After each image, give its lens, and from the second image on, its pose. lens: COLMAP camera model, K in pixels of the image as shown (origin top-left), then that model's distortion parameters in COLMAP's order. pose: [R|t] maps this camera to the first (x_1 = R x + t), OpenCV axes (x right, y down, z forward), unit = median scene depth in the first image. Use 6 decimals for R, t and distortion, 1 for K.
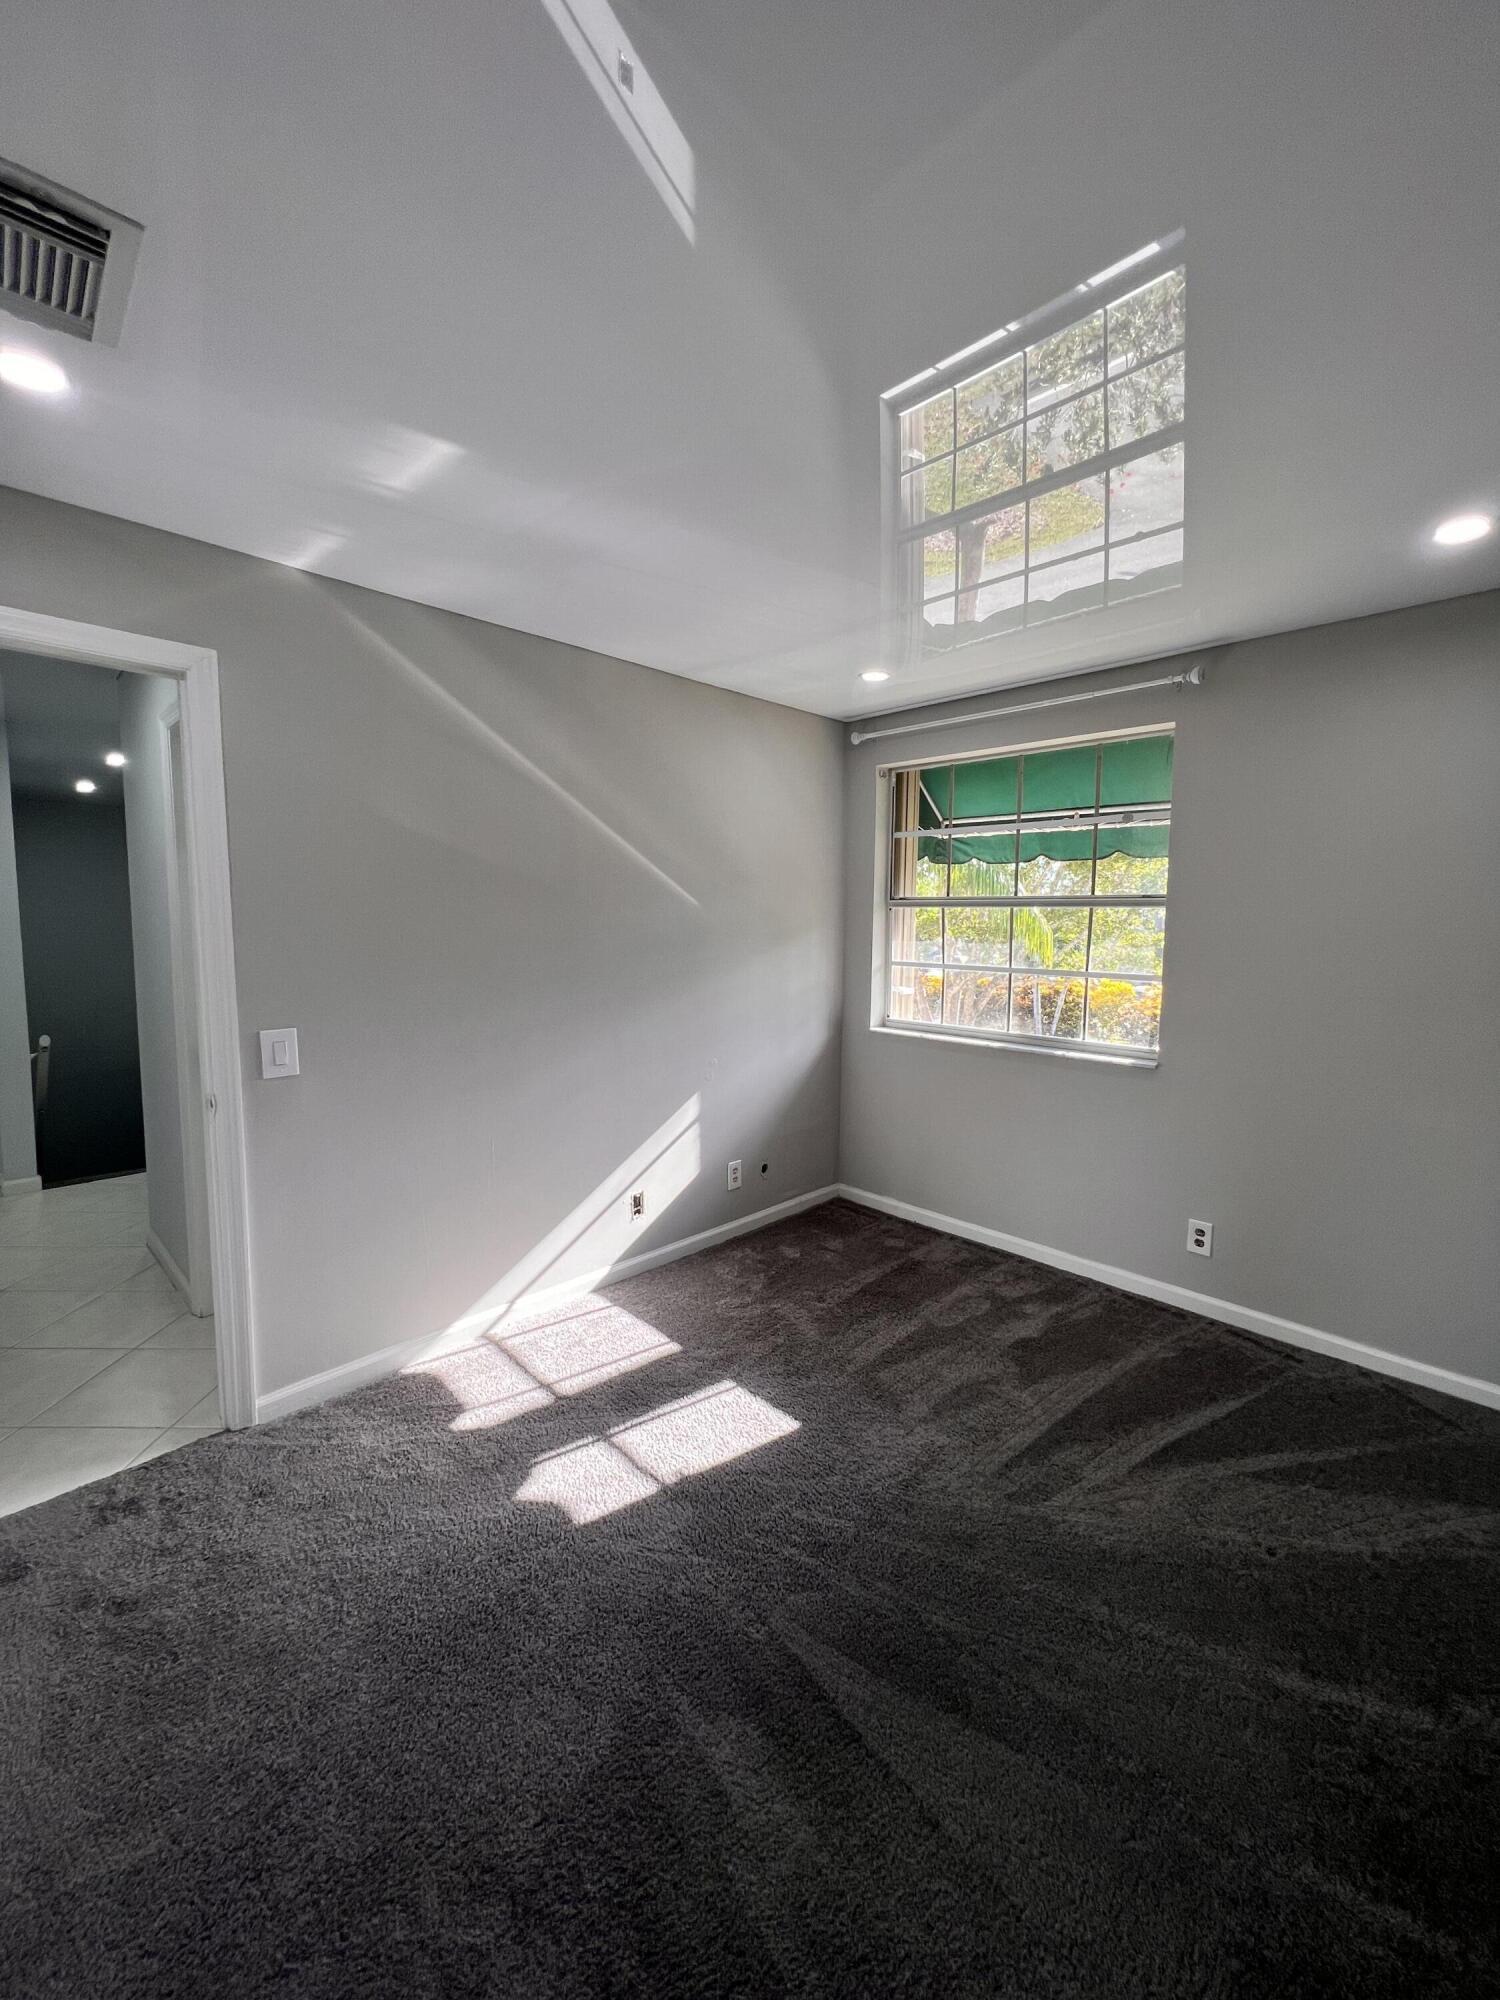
lens RADIAL K [[799.9, 0, 750.9], [0, 799.9, 992.8], [0, 0, 1]] dist [-0.000354, -0.000118]
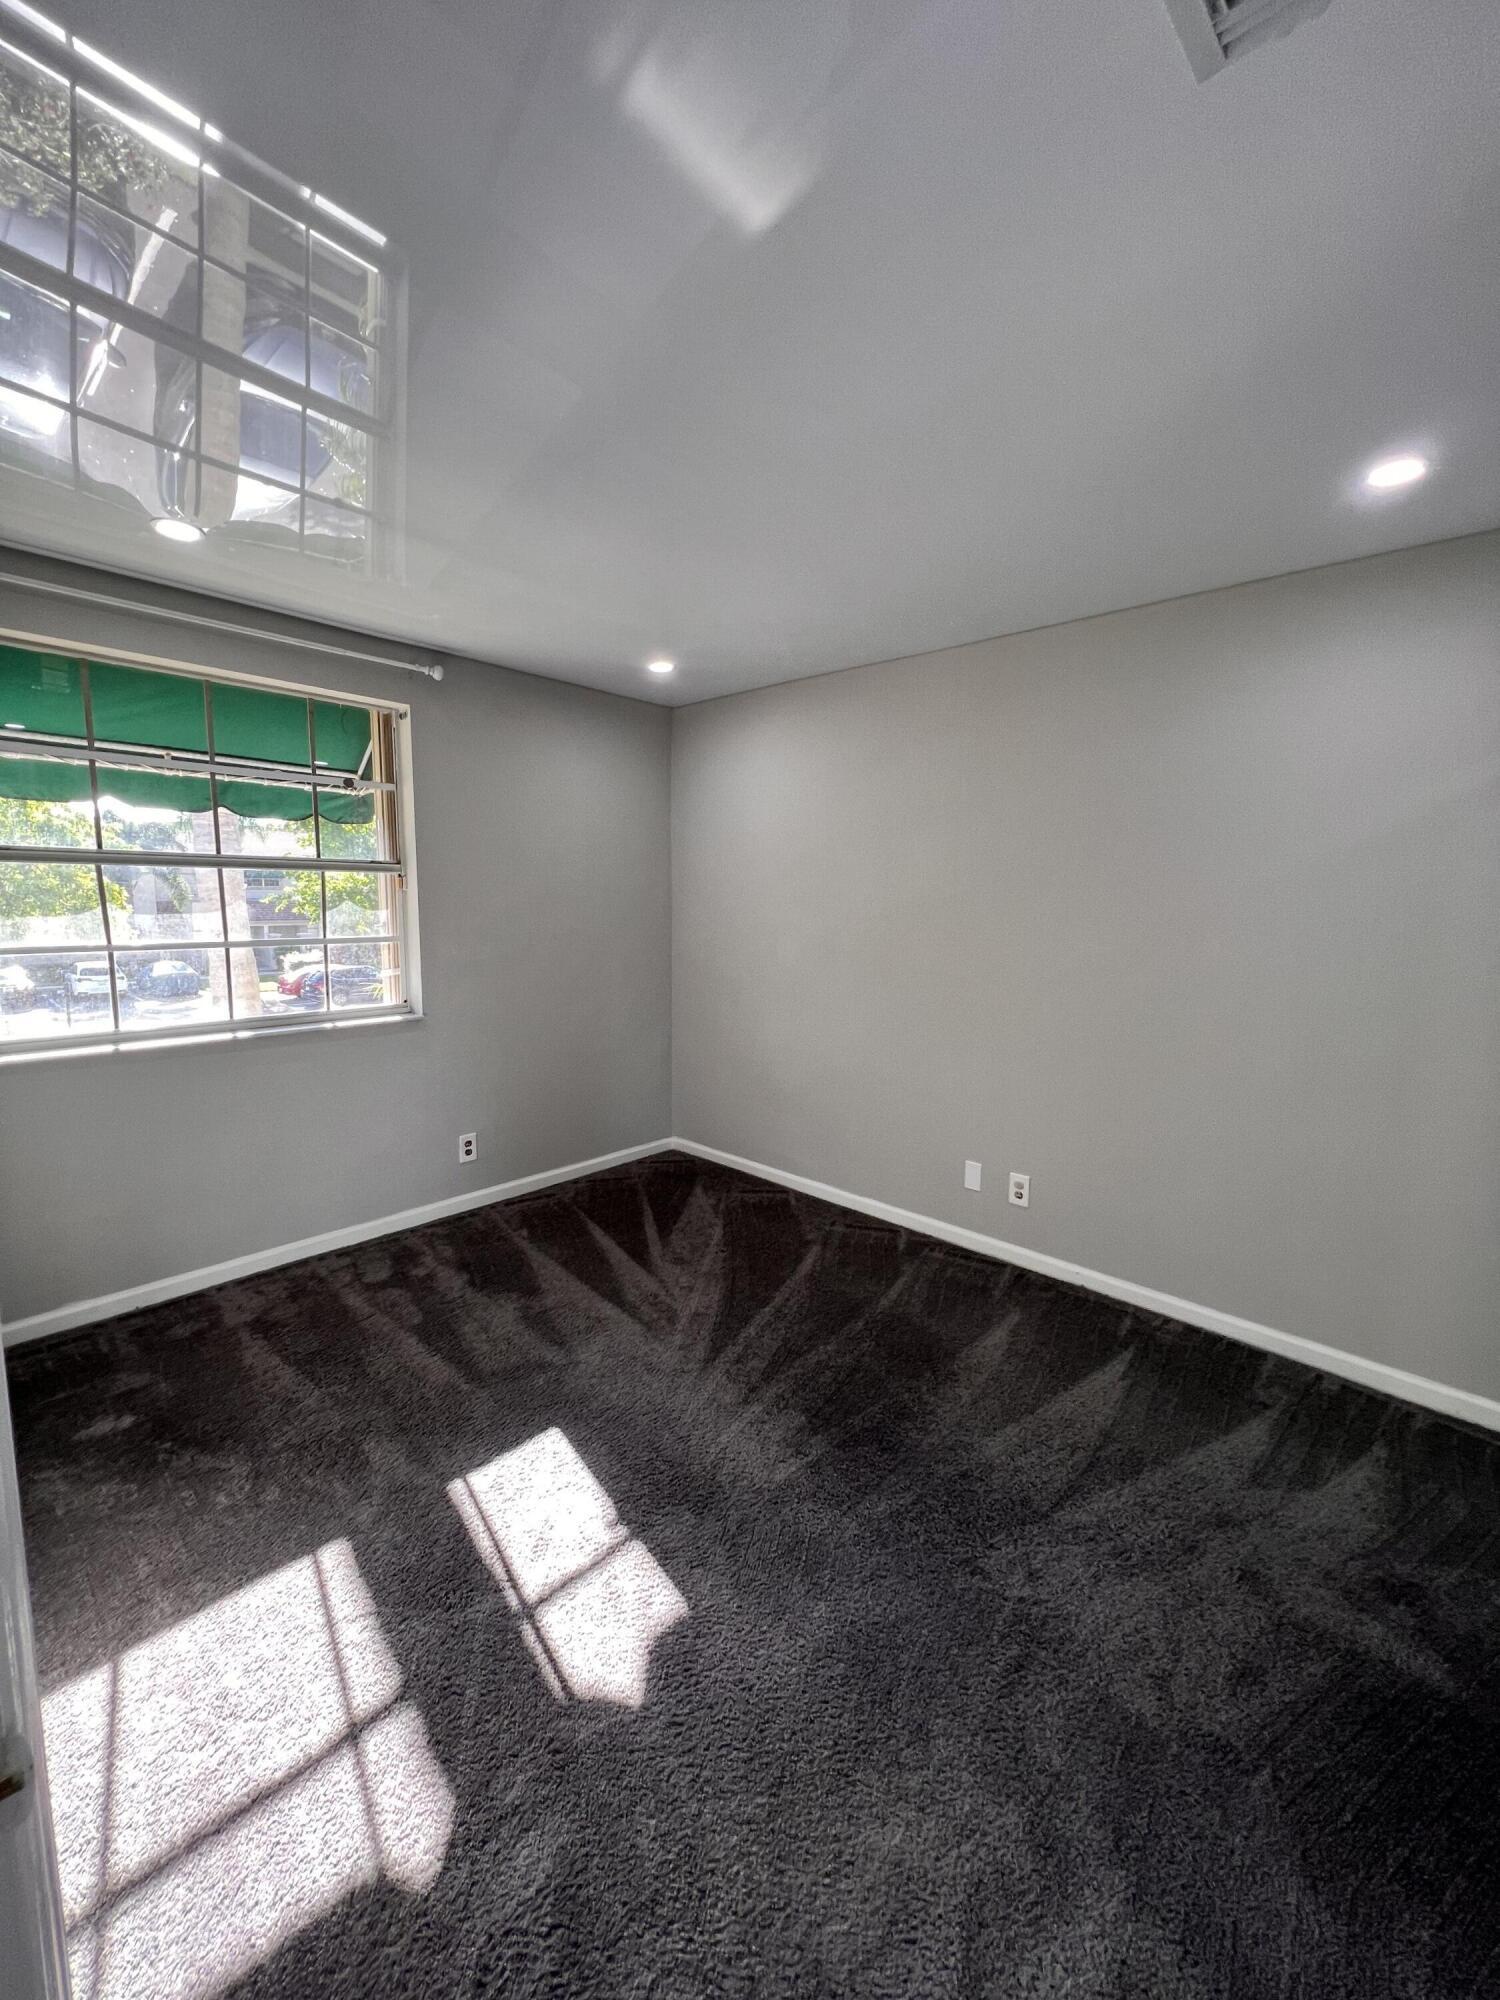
lens RADIAL K [[803.6, 0, 749.1], [0, 803.6, 994.3], [0, 0, 1]] dist [0.001522, 0.000372]
pose [[-0.043536, -0.132735, 0.990195, -0.662982], [0.078880, 0.987584, 0.135853, -0.059560], [-0.995933, 0.084021, -0.032525, 0.616848]]
